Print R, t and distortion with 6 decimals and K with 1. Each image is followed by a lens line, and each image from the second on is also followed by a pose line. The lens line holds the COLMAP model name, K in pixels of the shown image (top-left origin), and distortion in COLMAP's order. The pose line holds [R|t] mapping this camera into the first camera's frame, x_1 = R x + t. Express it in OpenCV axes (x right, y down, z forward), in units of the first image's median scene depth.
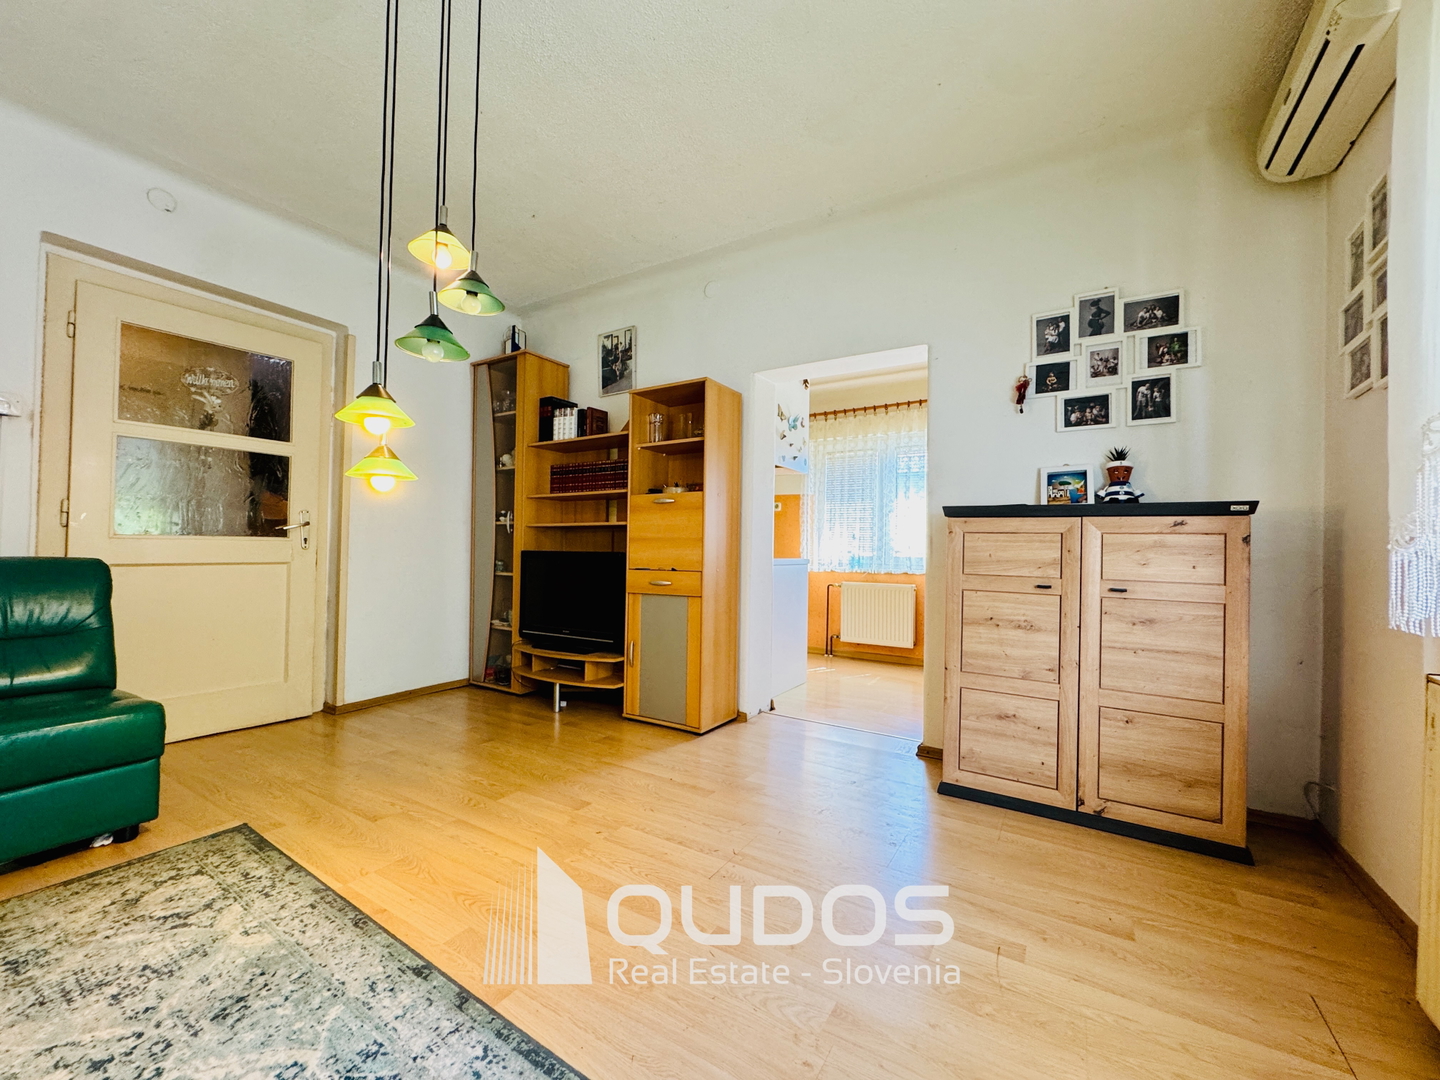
lens RADIAL K [[579.4, 0, 723.0], [0, 579.4, 539.8], [0, 0, 1]] dist [-0.004589, 0.001197]
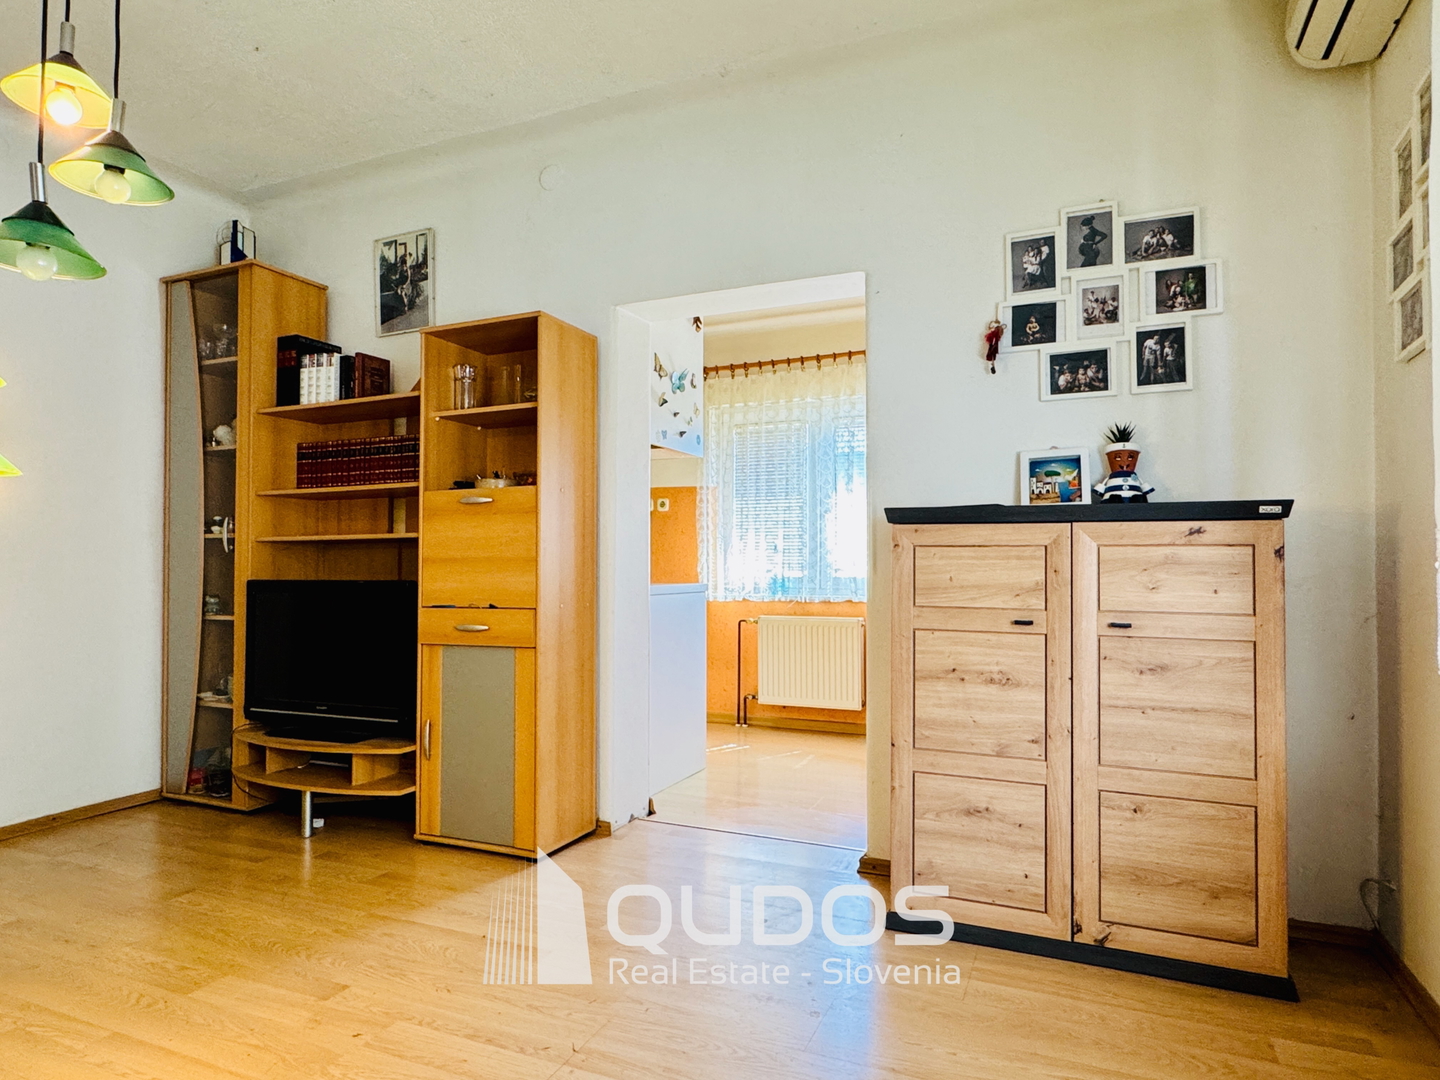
lens RADIAL K [[863.5, 0, 717.5], [0, 863.5, 540.8], [0, 0, 1]] dist [-0.003633, 0.001567]
pose [[0.990513, -0.012594, 0.136841, 0.041592], [0.014137, 0.999847, -0.010314, -0.010838], [-0.136690, 0.012150, 0.990539, 0.013939]]
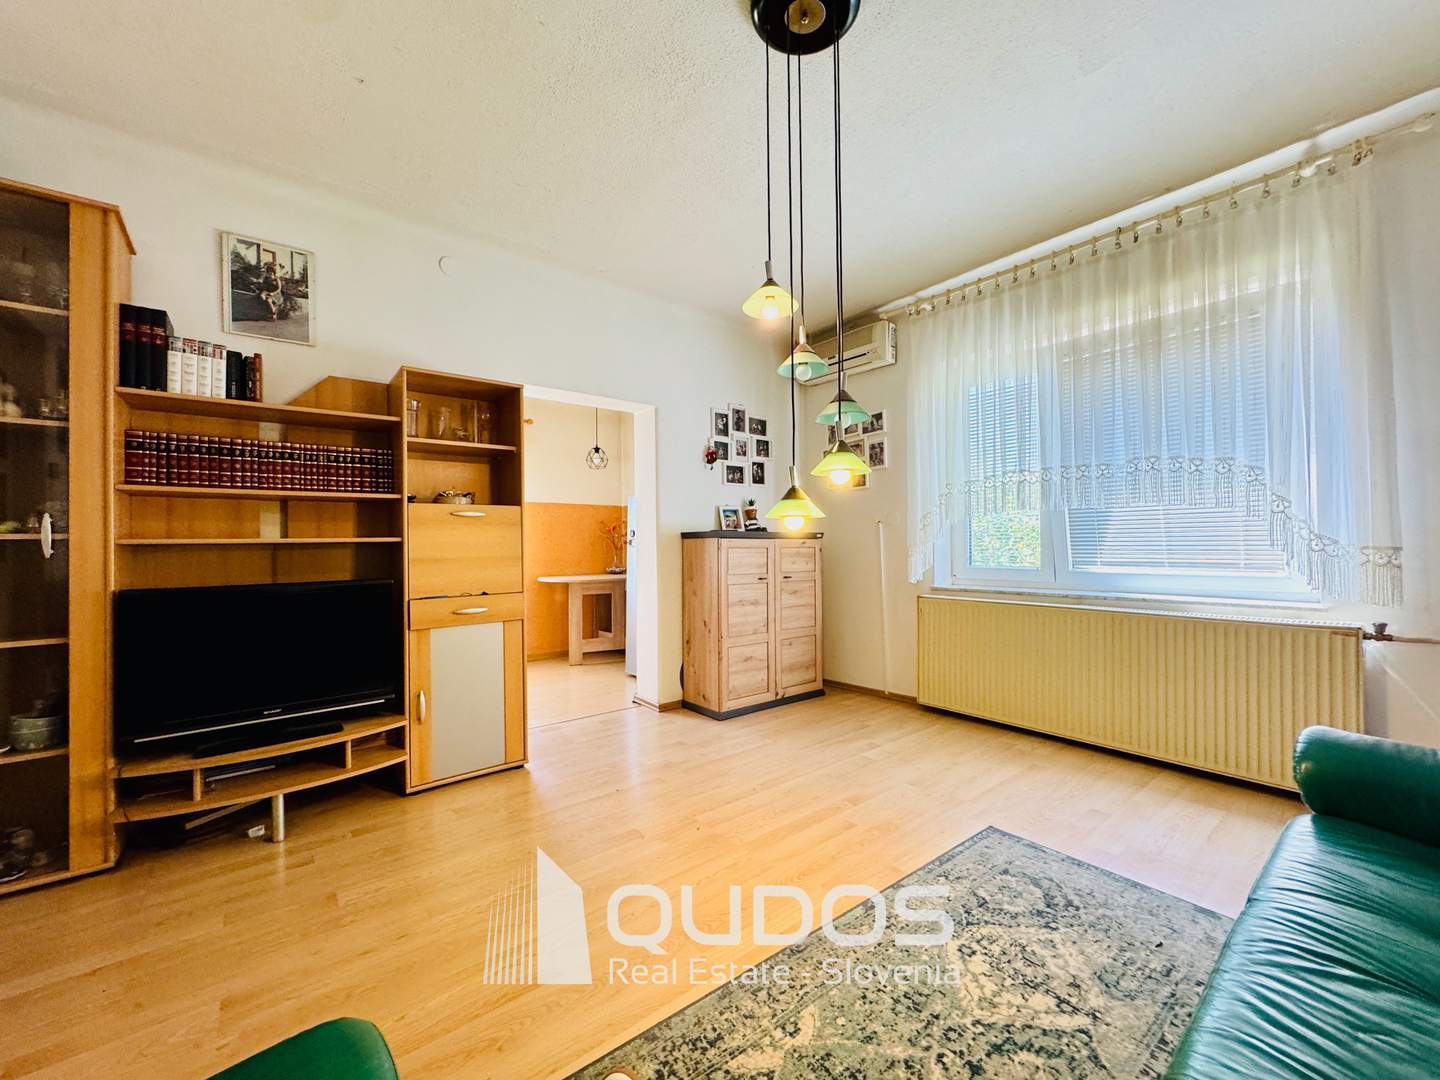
lens RADIAL K [[579.4, 0, 711.0], [0, 579.4, 546.4], [0, 0, 1]] dist [-0.004589, 0.001197]
pose [[0.338541, -0.019874, 0.940742, -1.008919], [0.005062, 0.999801, 0.019300, -0.044694], [-0.940938, -0.001772, 0.338574, 0.492520]]
